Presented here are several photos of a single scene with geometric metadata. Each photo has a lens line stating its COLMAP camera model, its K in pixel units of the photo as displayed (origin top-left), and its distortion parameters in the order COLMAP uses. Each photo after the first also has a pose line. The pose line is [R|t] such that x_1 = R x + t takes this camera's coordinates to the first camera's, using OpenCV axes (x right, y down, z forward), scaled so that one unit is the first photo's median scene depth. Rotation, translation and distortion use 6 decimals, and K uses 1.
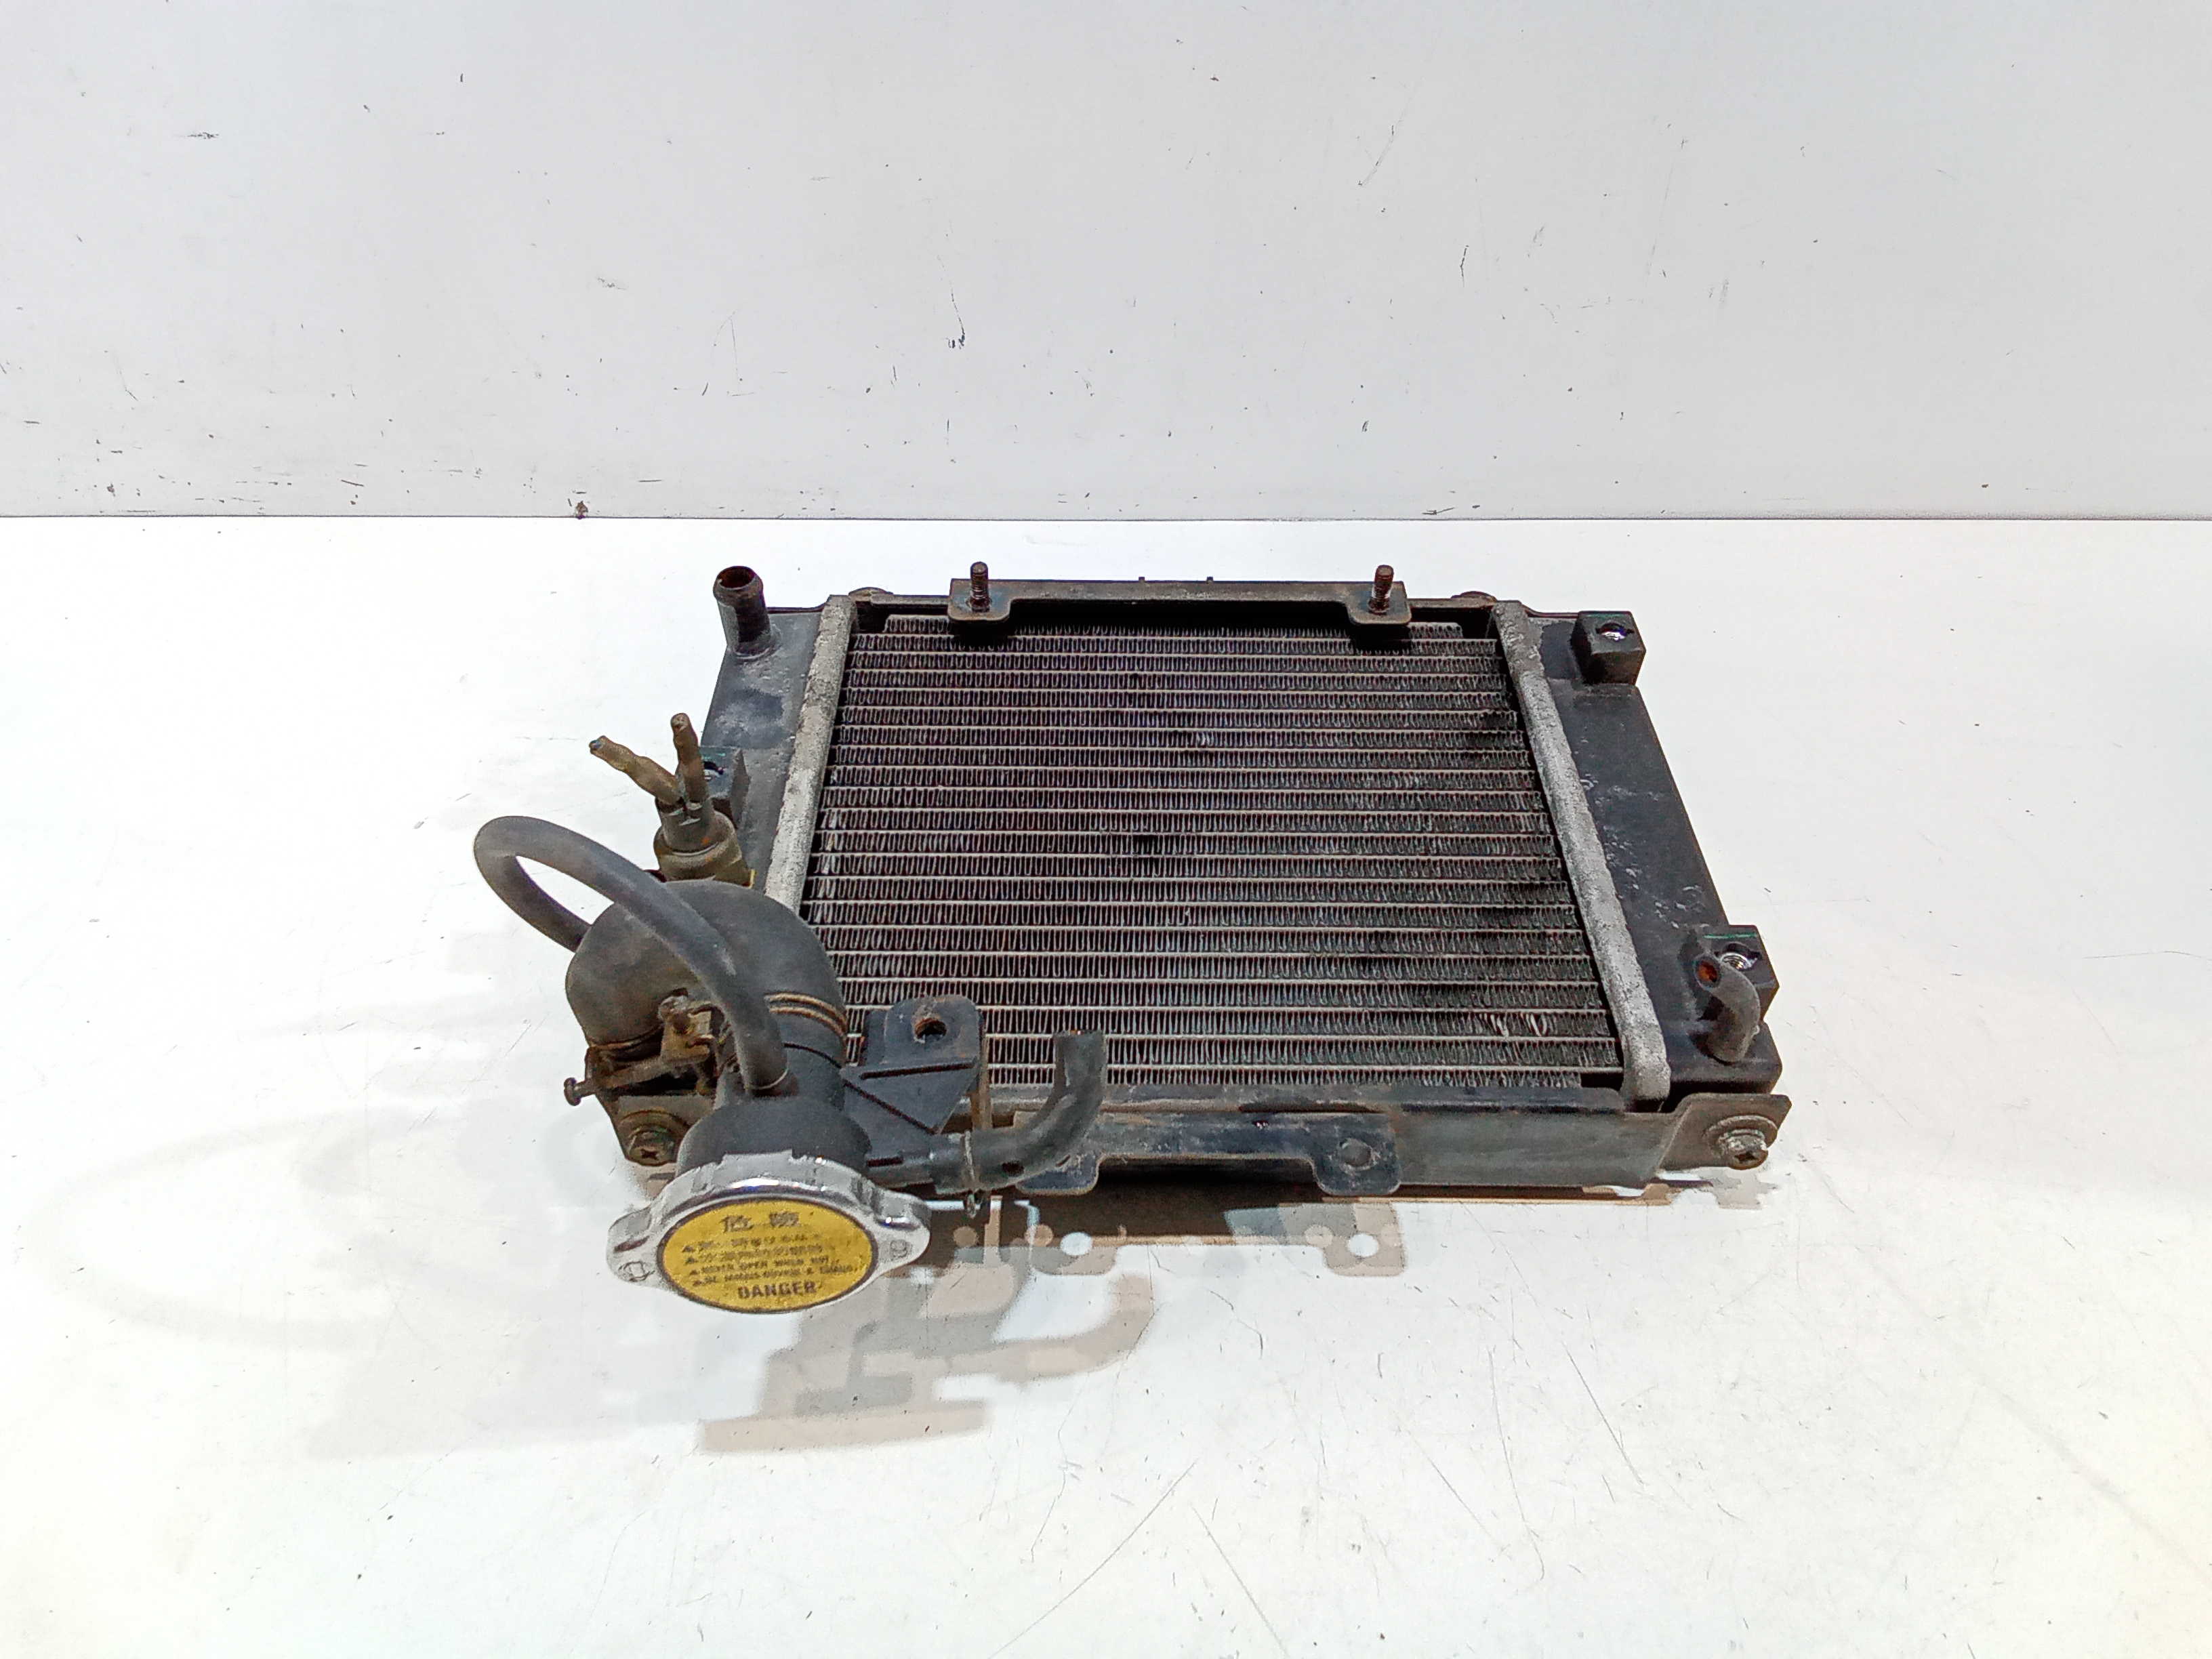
lens RADIAL K [[1541.8, 0, 1107.6], [0, 1541.8, 832.3], [0, 0, 1]] dist [0.061304, -0.078928]
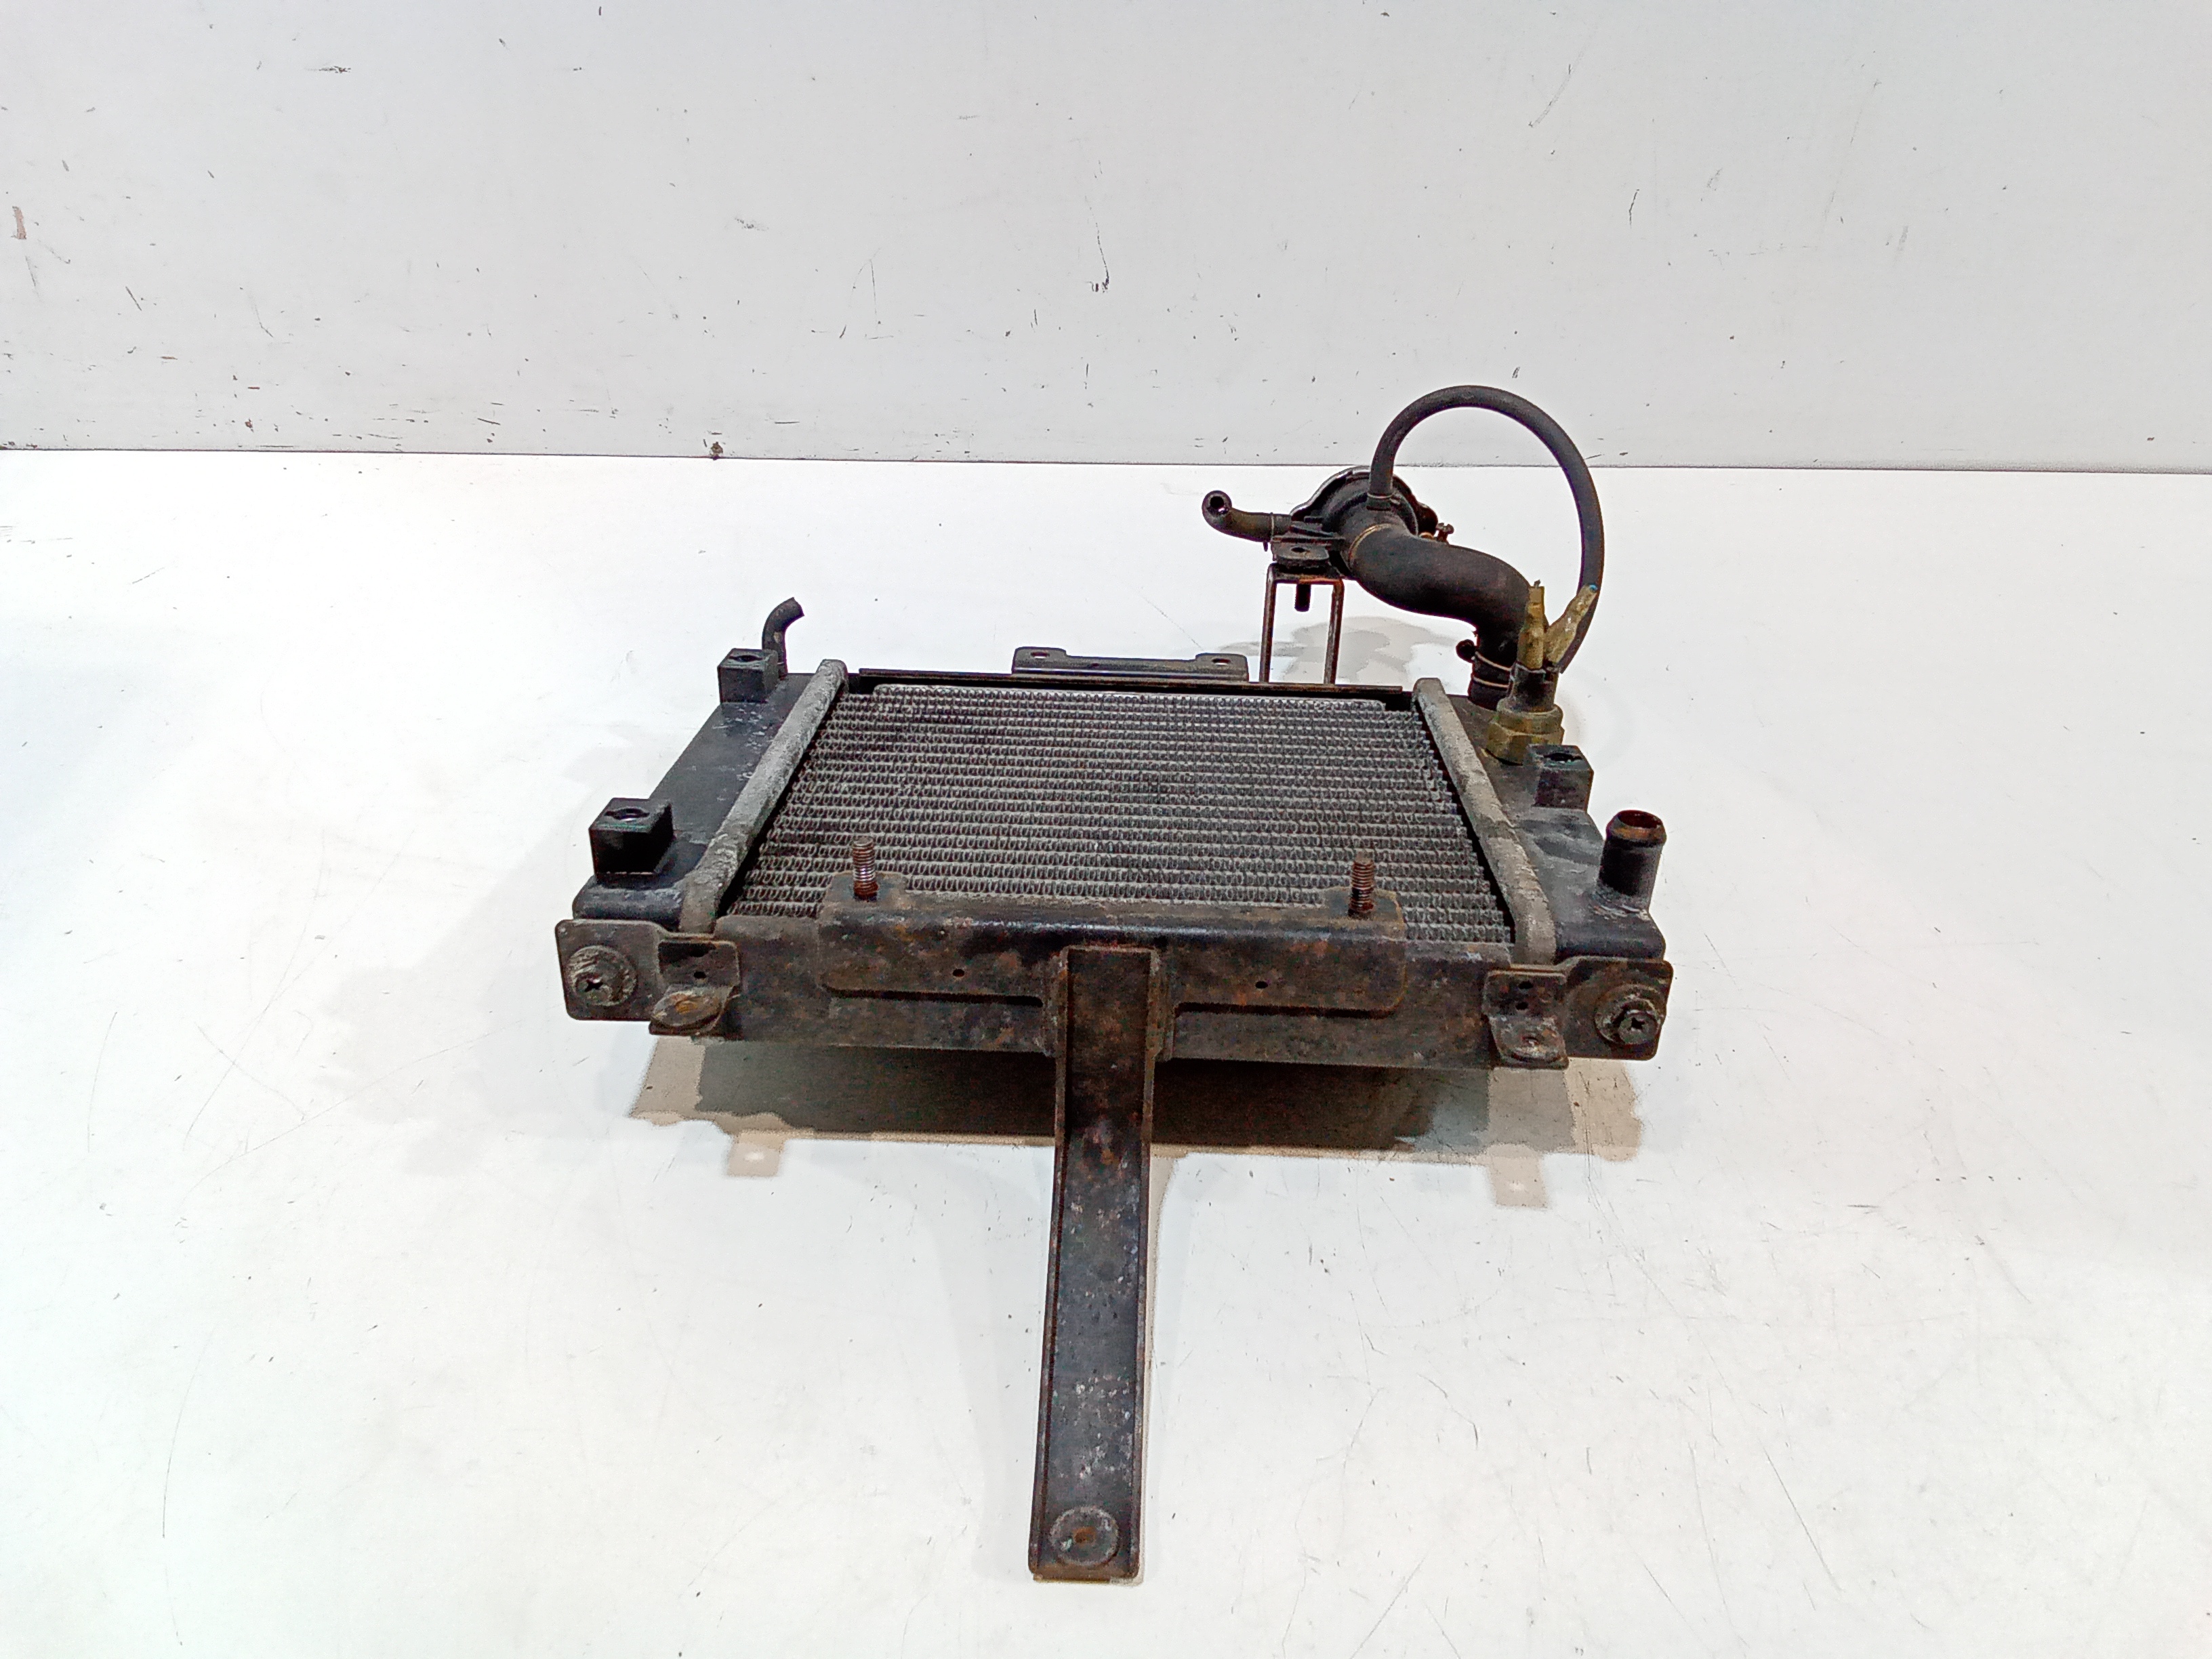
lens RADIAL K [[1543.9, 0, 1106.0], [0, 1543.9, 829.5], [0, 0, 1]] dist [0.060727, -0.075873]
pose [[0.999545, 0.020134, -0.022441, -0.064648], [-0.017173, 0.991995, 0.125107, -0.098865], [0.024780, -0.124664, 0.991889, -0.009293]]
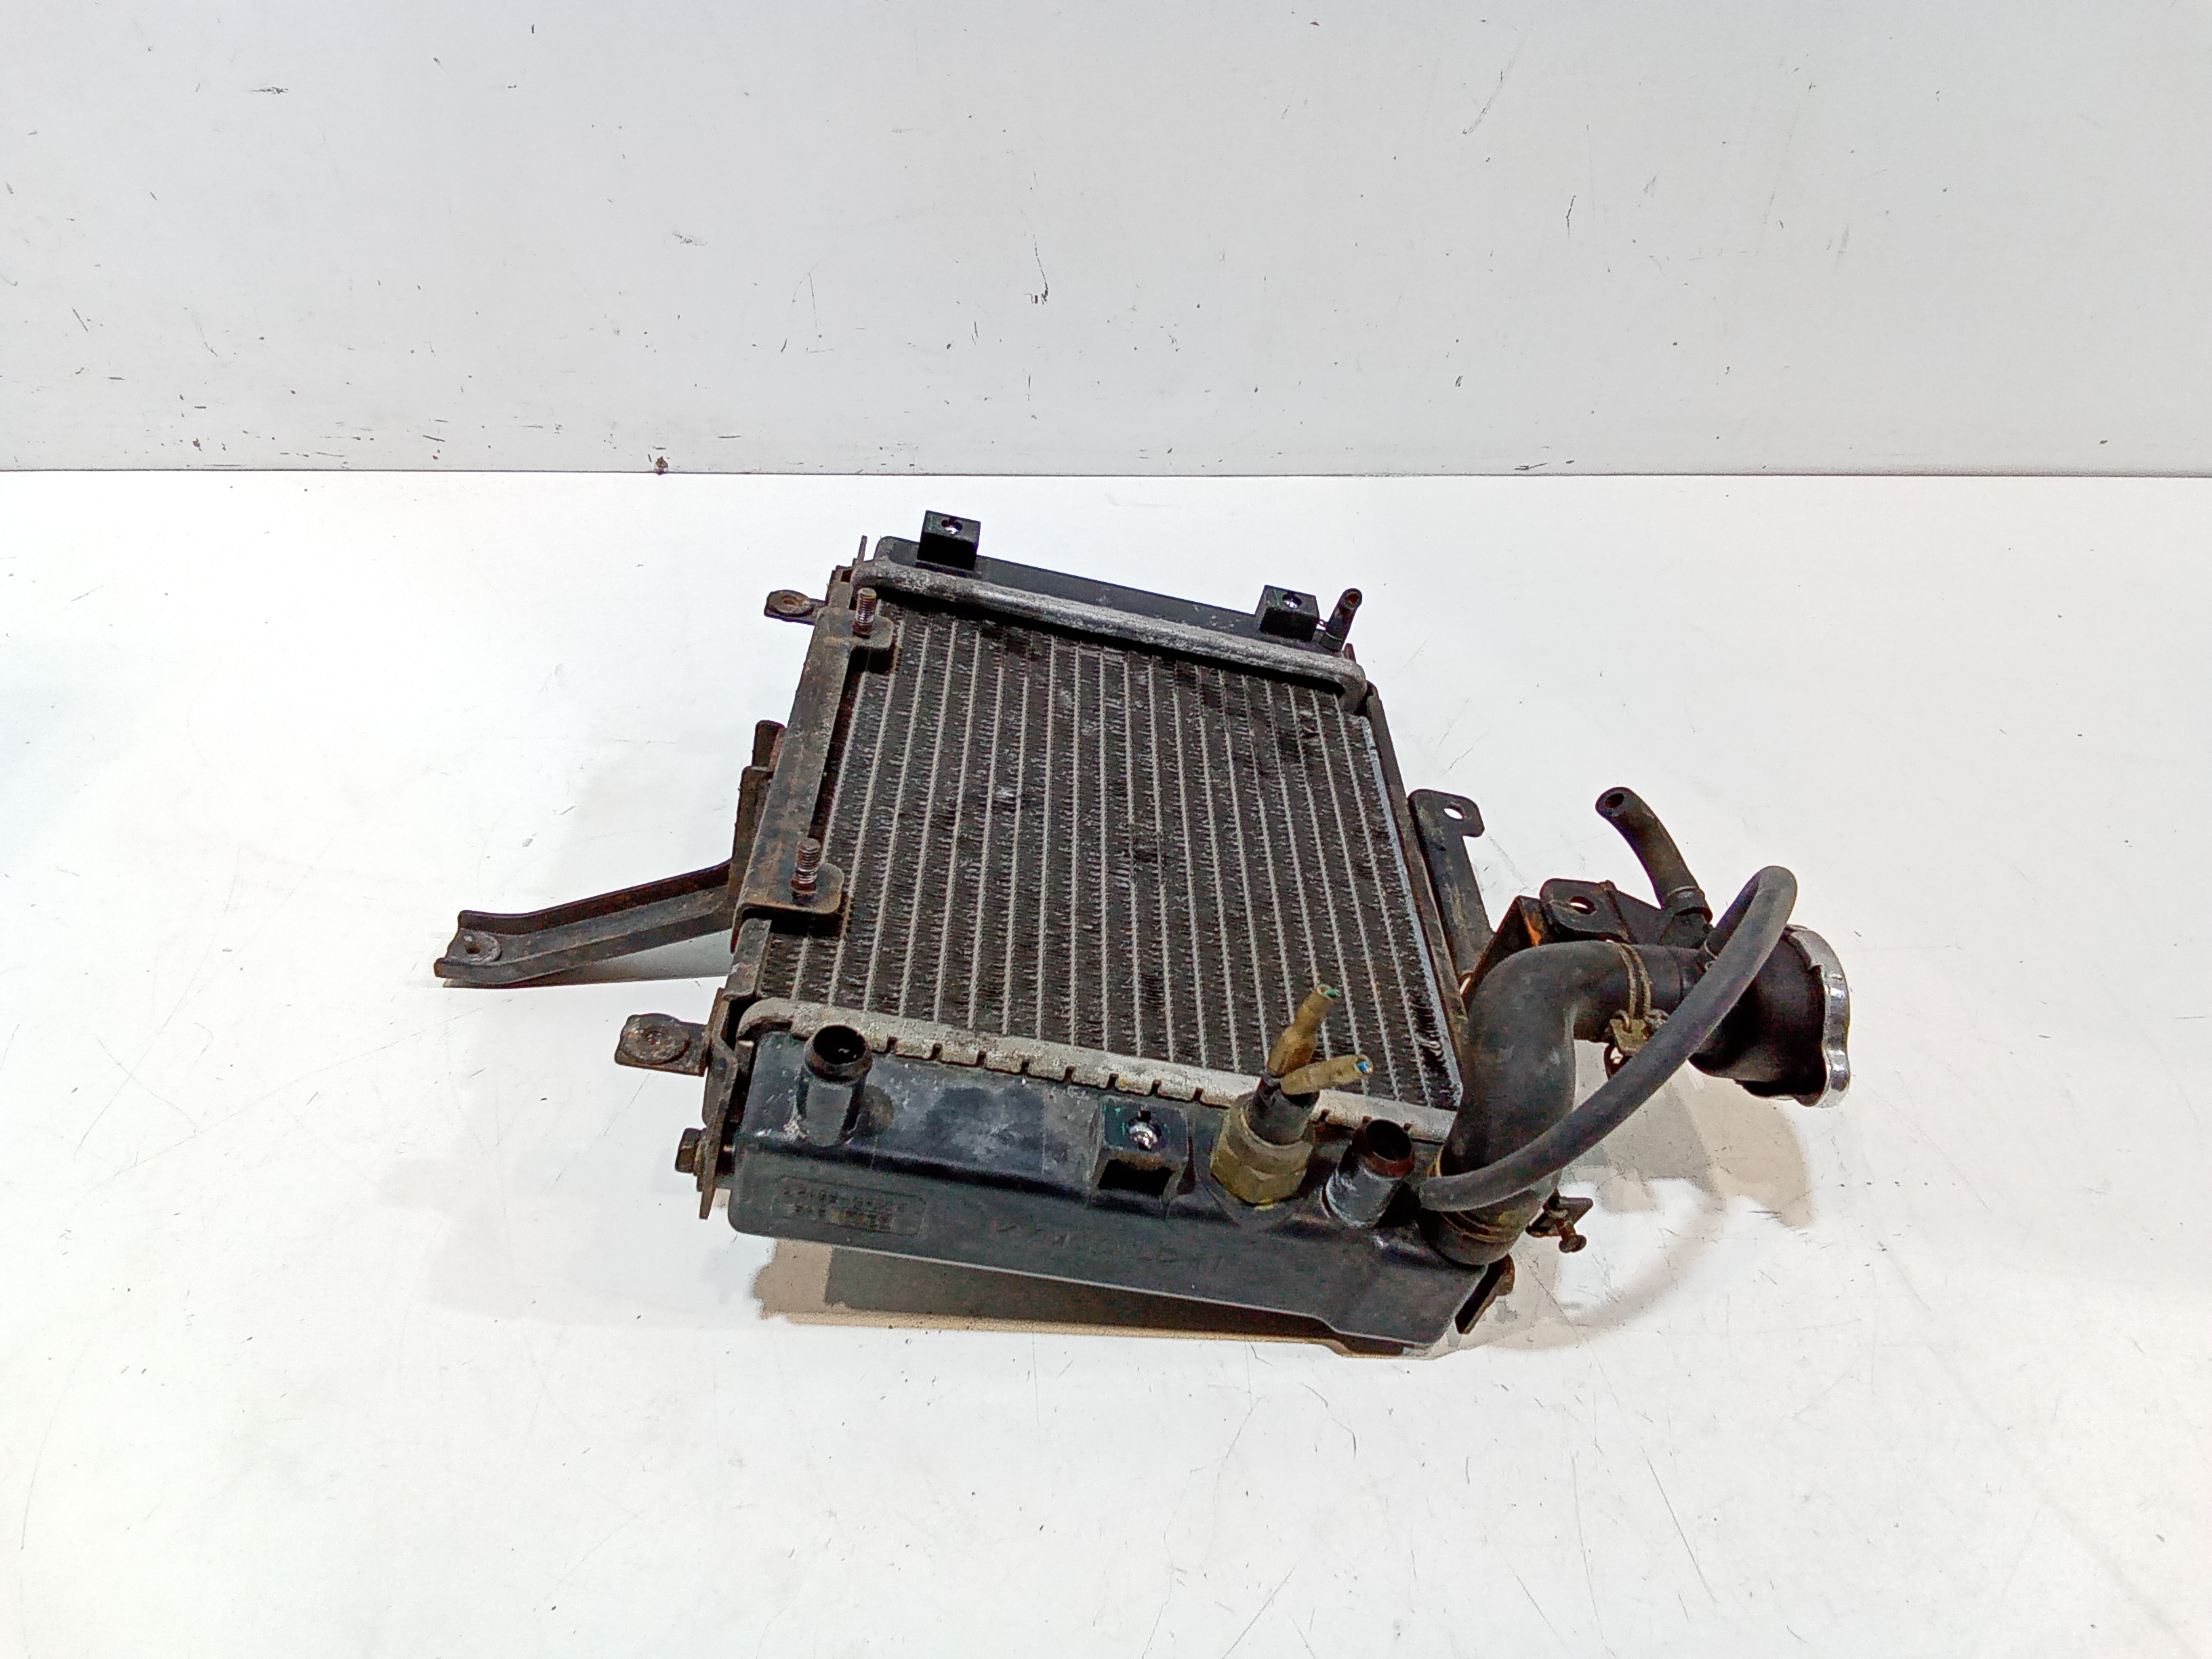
lens RADIAL K [[1541.8, 0, 1107.6], [0, 1541.8, 832.3], [0, 0, 1]] dist [0.061304, -0.078928]
pose [[0.999377, 0.013673, -0.032532, -0.018356], [-0.009878, 0.993421, 0.114089, -0.093393], [0.033878, -0.113696, 0.992938, -0.003649]]
